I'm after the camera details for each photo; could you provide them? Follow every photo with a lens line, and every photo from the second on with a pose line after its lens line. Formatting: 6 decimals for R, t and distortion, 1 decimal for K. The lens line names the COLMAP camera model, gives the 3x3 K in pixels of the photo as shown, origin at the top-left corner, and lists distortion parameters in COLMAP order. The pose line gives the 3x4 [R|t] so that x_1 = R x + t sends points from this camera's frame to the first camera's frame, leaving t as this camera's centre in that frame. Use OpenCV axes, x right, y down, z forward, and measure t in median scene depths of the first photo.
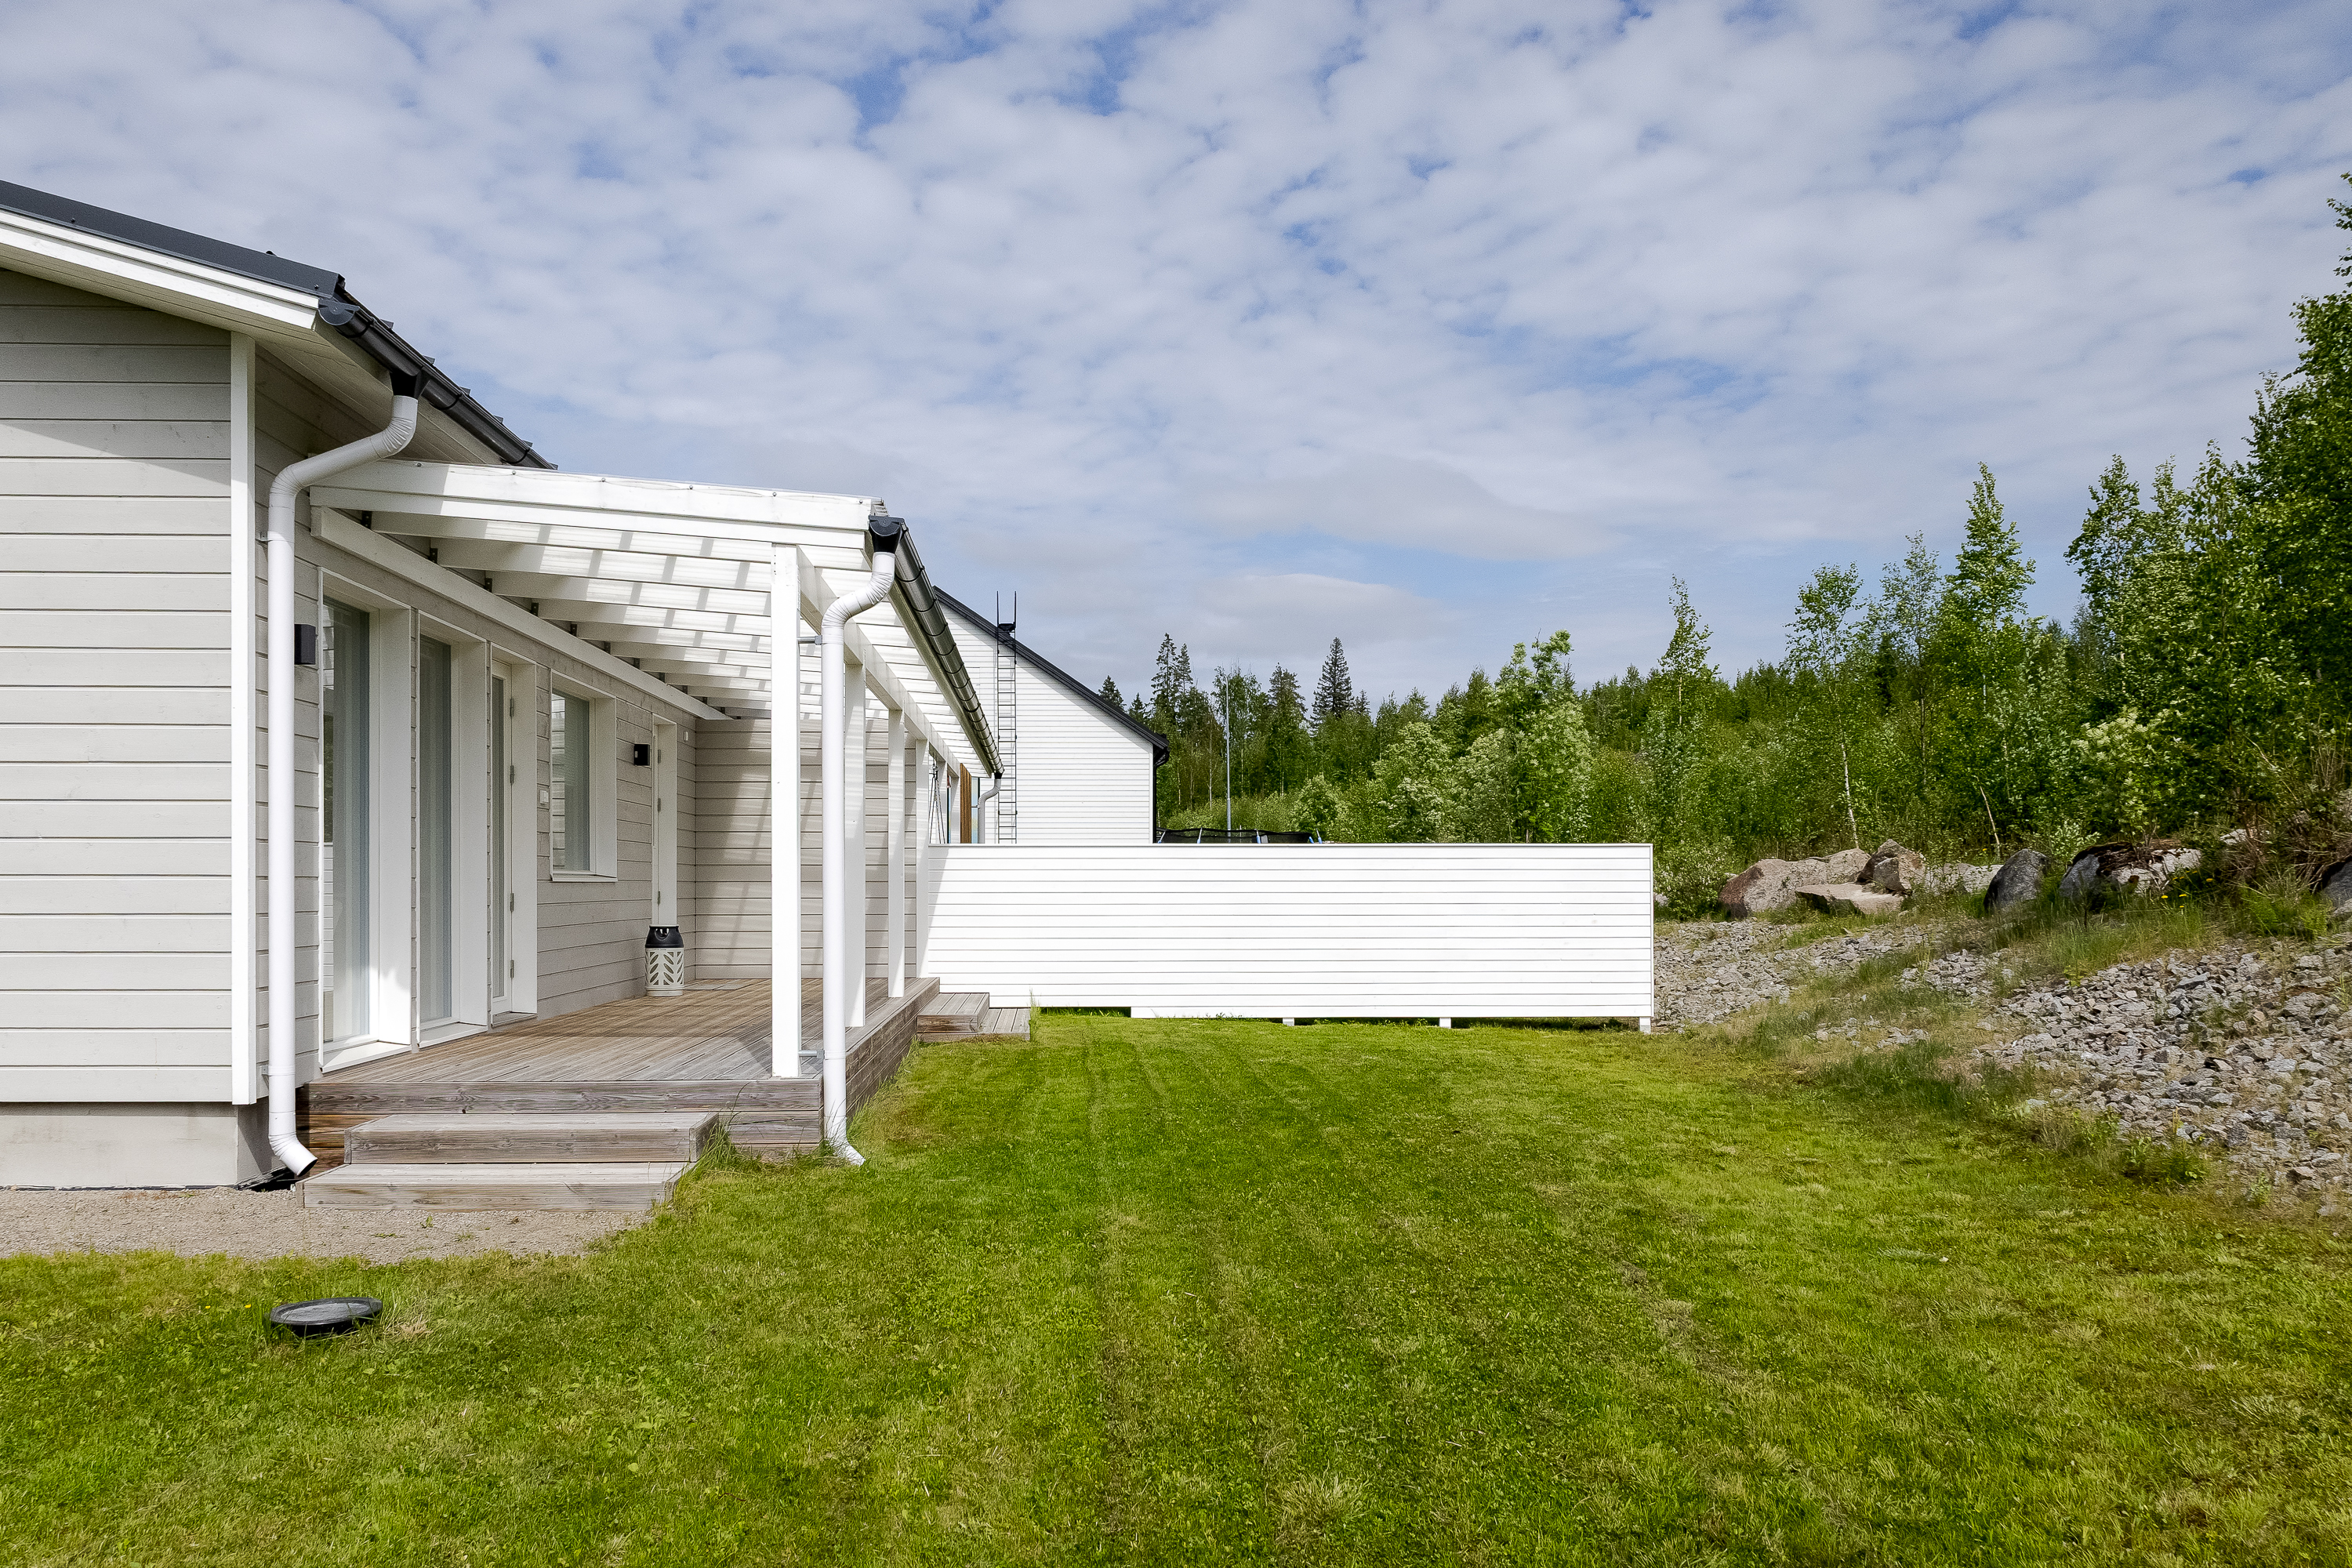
lens RADIAL K [[1741.2, 0, 1241.7], [0, 1741.2, 837.0], [0, 0, 1]] dist [-0.012044, 0.007749]
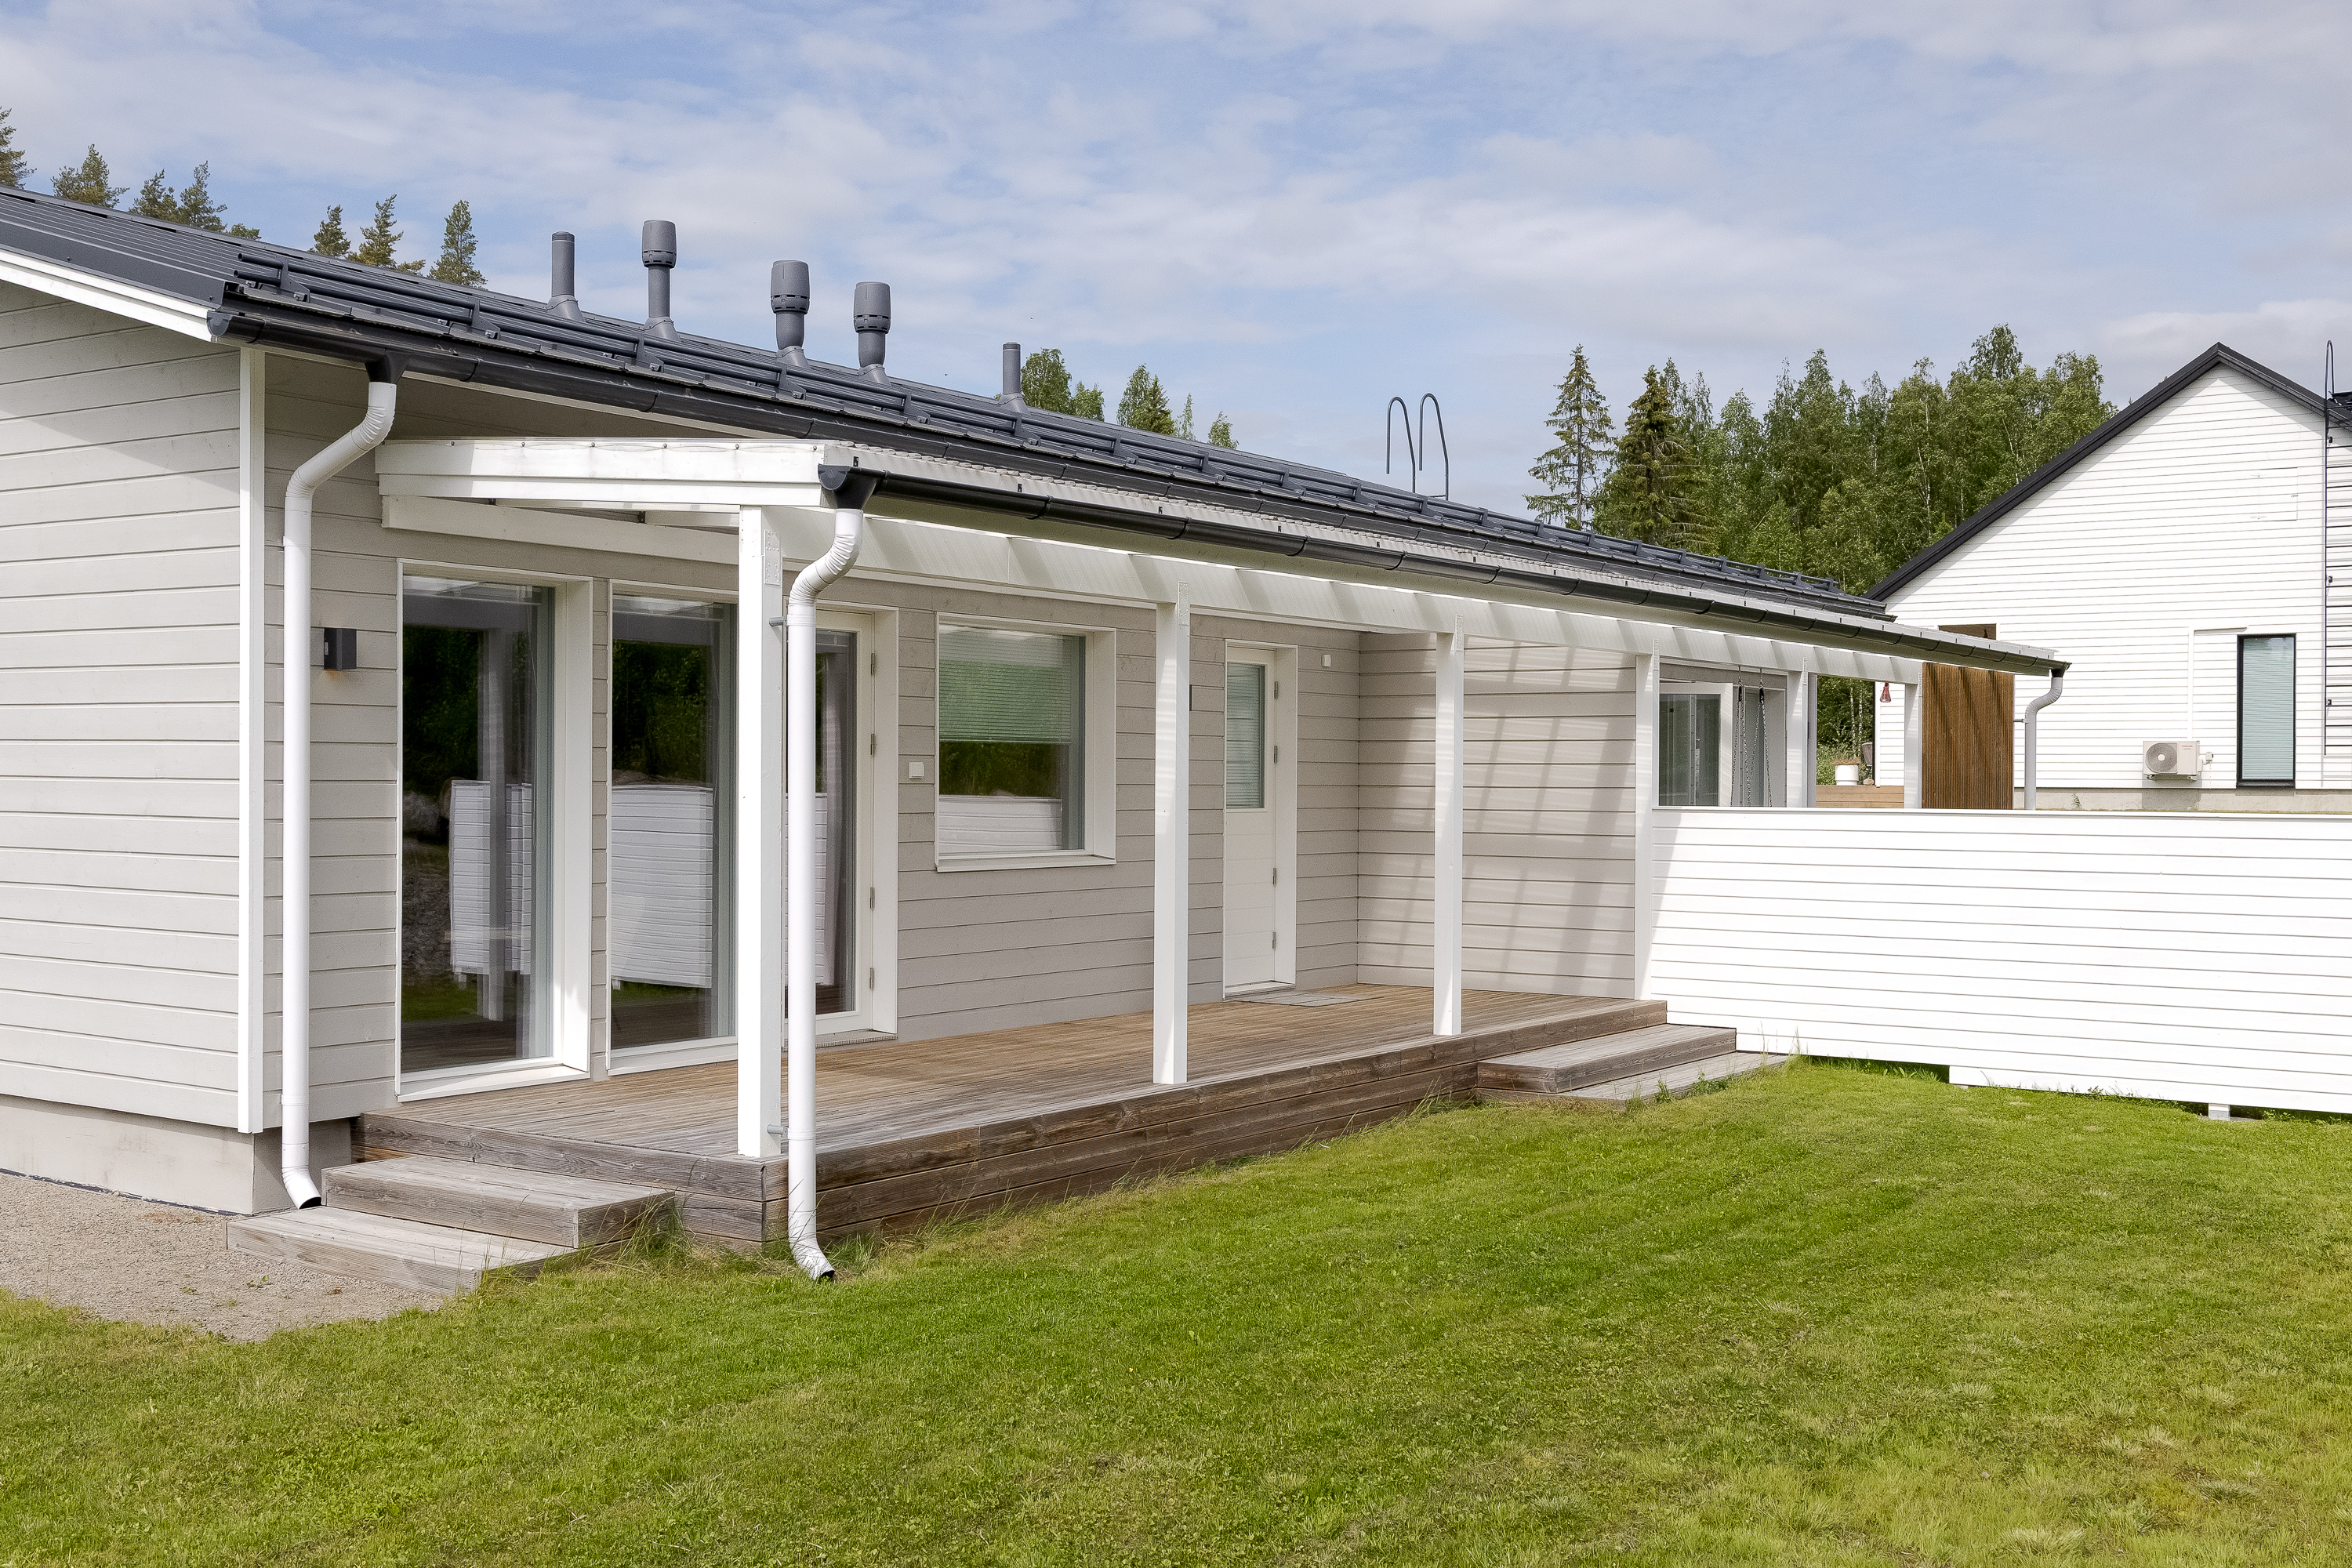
lens RADIAL K [[2604.7, 0, 1213.7], [0, 2604.7, 799.9], [0, 0, 1]] dist [0.008684, 0.000000]
pose [[0.782451, 0.019463, -0.622407, 0.680716], [0.003149, 0.999375, 0.035208, -0.074254], [0.622704, -0.029509, 0.781901, 0.179550]]
